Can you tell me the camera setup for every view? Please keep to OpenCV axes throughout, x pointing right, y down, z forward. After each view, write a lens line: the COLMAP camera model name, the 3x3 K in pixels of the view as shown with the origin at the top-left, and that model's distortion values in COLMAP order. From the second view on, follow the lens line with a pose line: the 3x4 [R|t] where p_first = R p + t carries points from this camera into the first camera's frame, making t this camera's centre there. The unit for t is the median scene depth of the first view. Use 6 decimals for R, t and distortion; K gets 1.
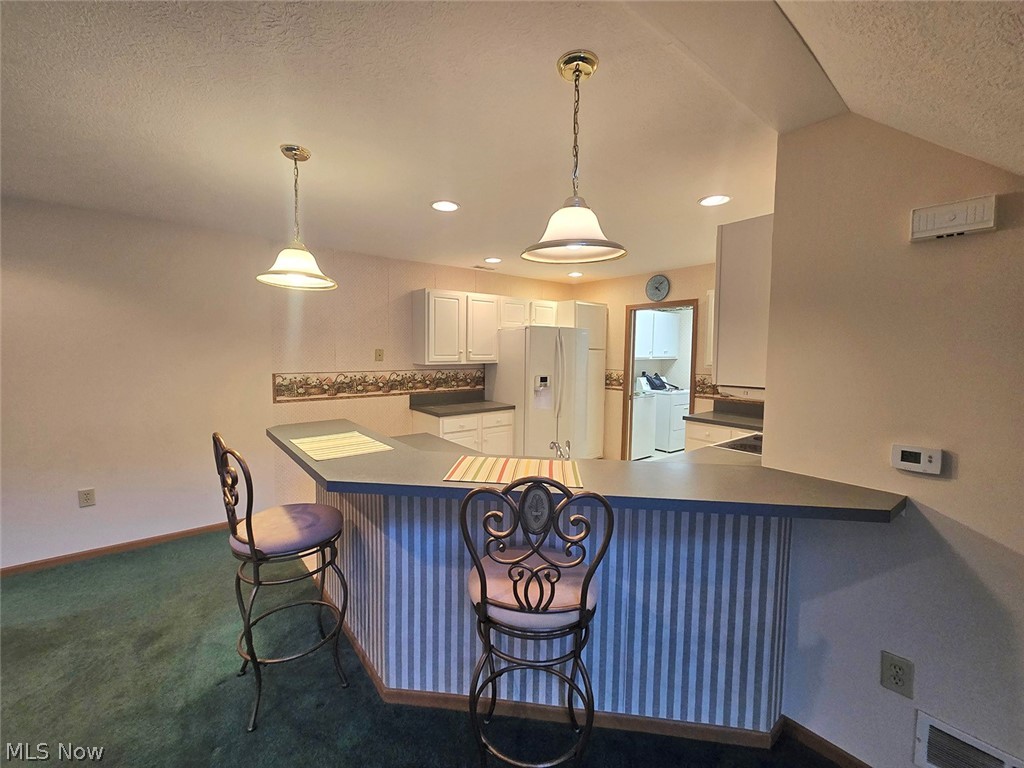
lens RADIAL K [[418.0, 0, 511.8], [0, 418.0, 382.8], [0, 0, 1]] dist [0.000475, 0.000018]
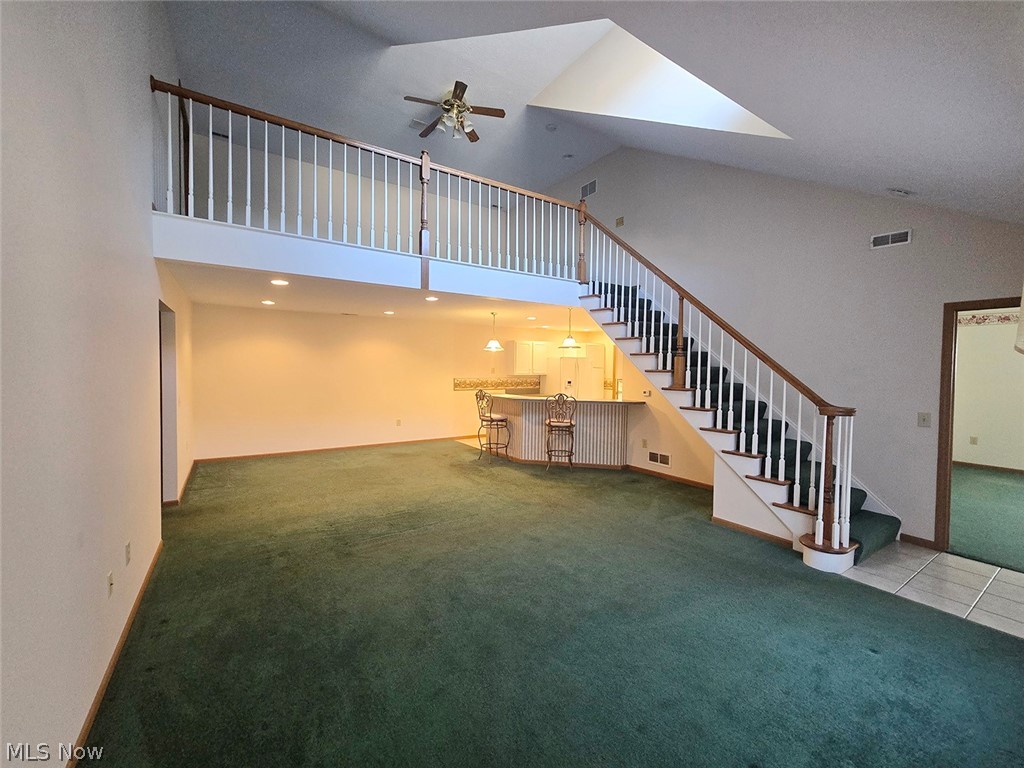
lens RADIAL K [[418.0, 0, 510.9], [0, 418.0, 384.4], [0, 0, 1]] dist [0.000475, 0.000018]
pose [[0.995518, 0.004282, -0.094479, -0.020565], [-0.007801, 0.999288, -0.036906, 0.092927], [0.094253, 0.037478, 0.994843, -1.267817]]
